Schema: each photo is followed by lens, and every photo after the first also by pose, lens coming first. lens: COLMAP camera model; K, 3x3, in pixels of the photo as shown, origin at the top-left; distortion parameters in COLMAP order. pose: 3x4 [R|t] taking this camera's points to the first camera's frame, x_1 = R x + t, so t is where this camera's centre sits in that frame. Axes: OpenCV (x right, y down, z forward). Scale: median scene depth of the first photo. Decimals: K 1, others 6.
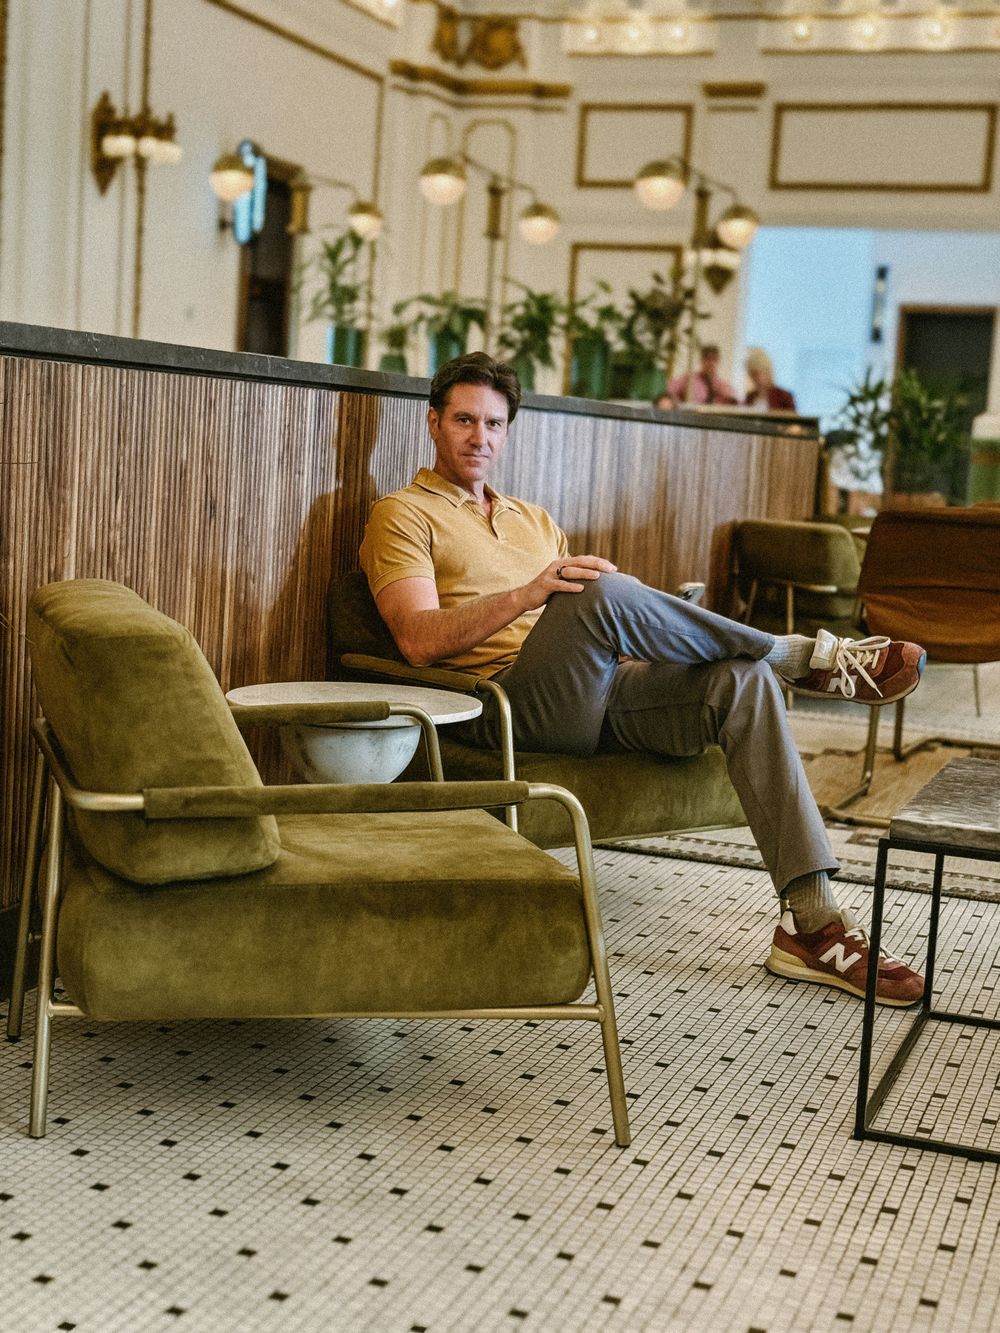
lens RADIAL K [[2018.1, 0, 496.6], [0, 2018.1, 659.7], [0, 0, 1]] dist [0.014038, 0.000000]
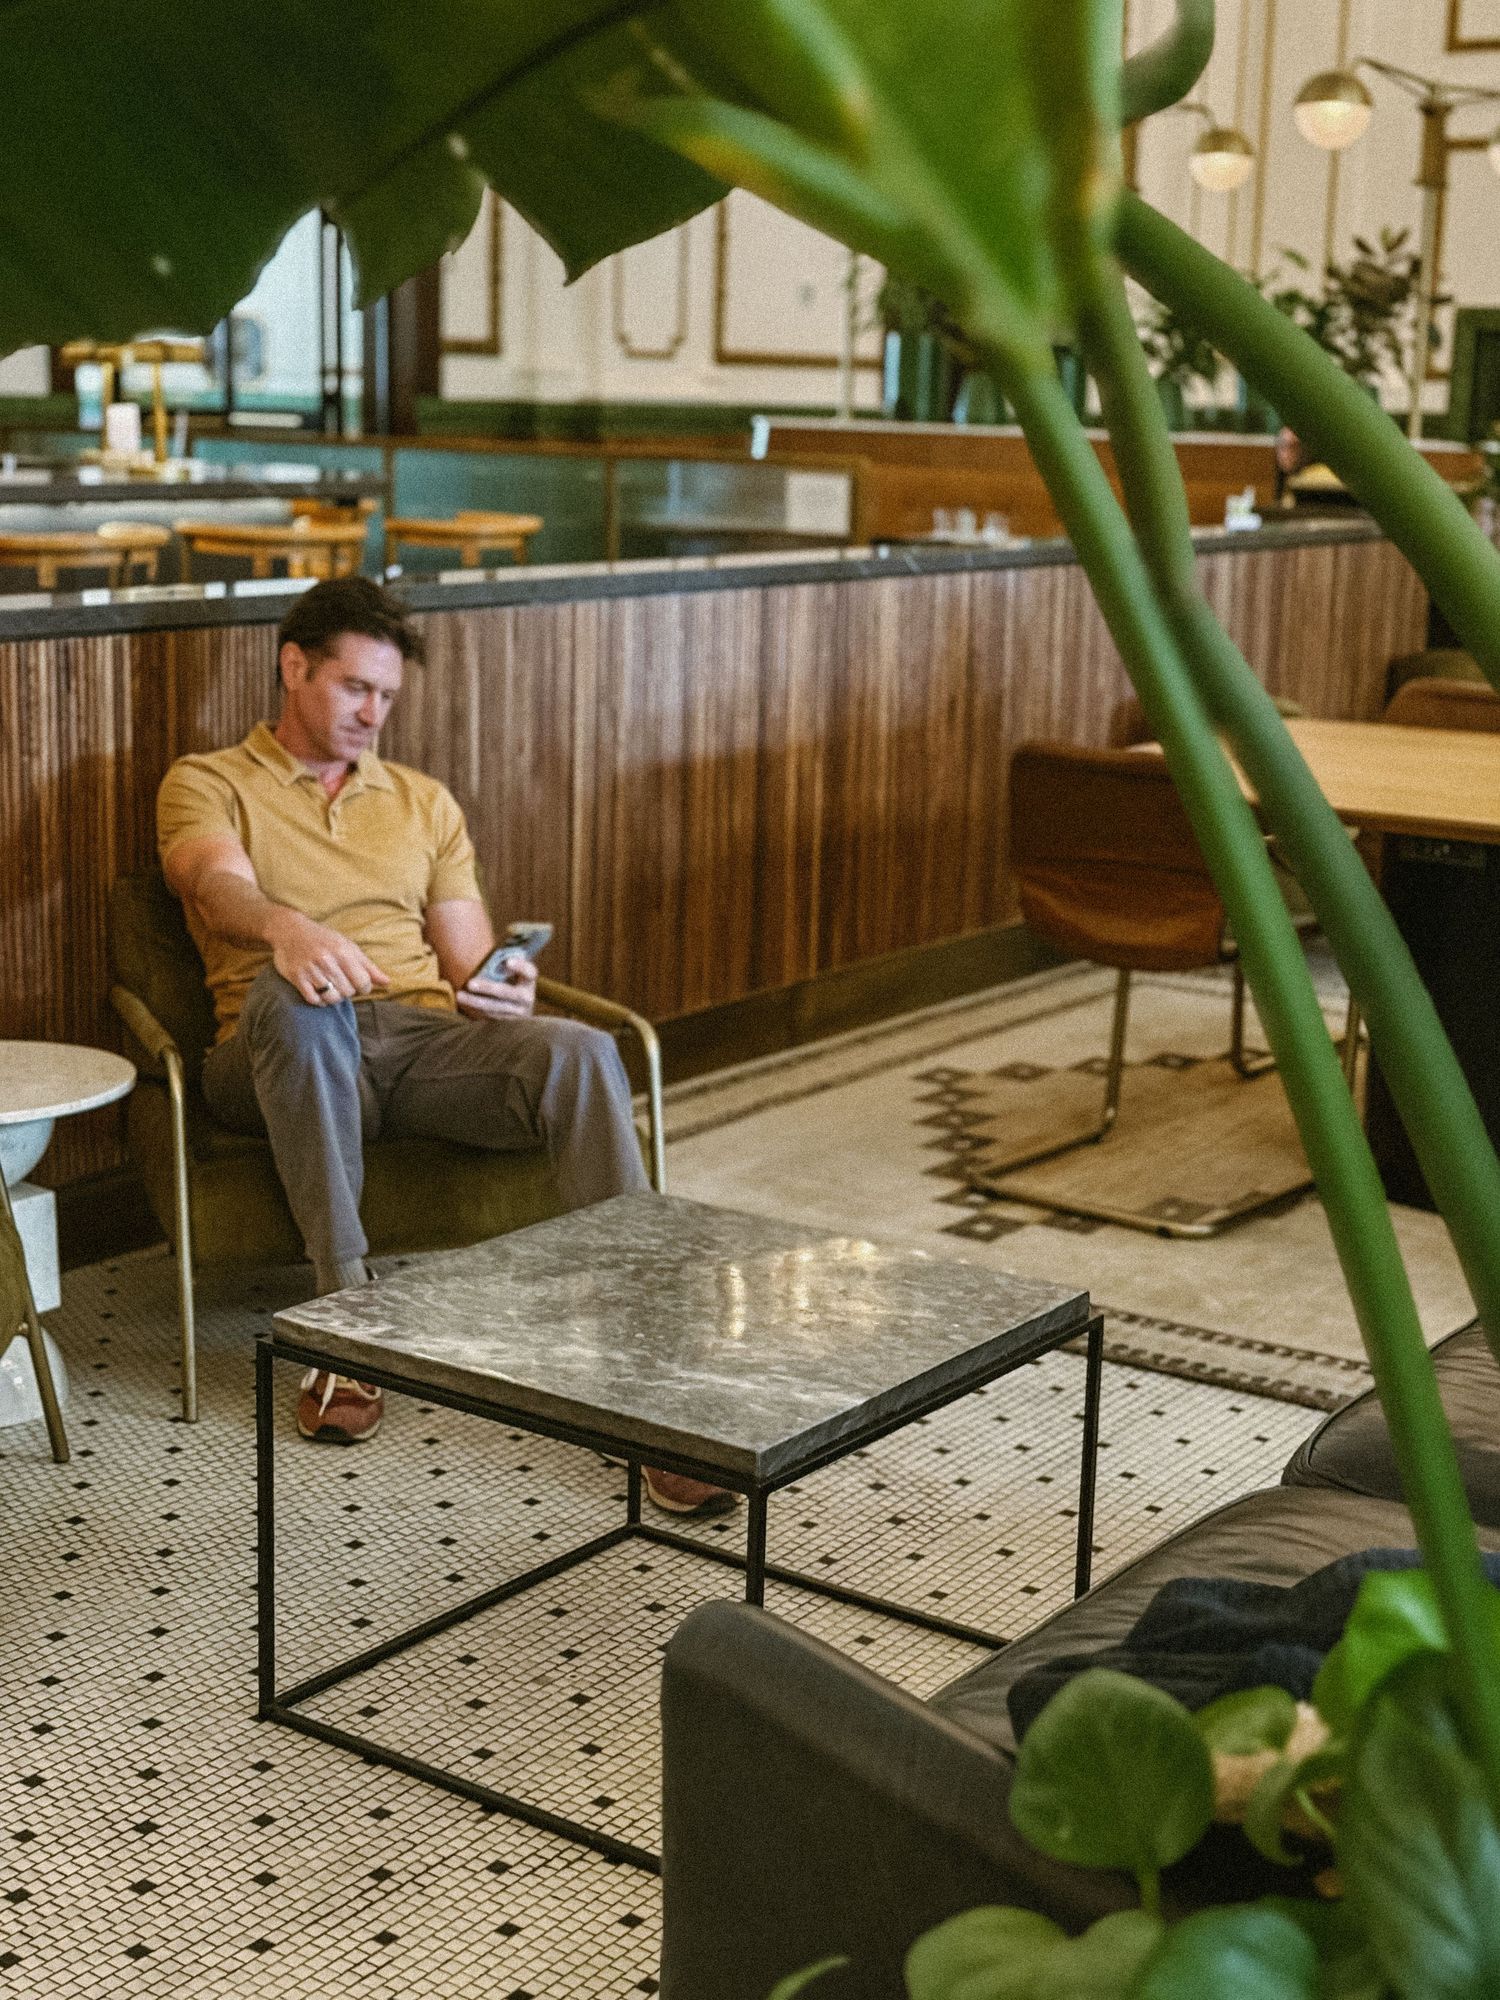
lens RADIAL K [[3027.9, 0, 750.5], [0, 3027.9, 998.6], [0, 0, 1]] dist [0.014038, 0.000000]
pose [[0.961971, 0.017963, -0.272561, 0.569649], [0.006063, 0.996185, 0.087053, -0.118331], [0.273085, -0.085396, 0.958192, -0.037215]]
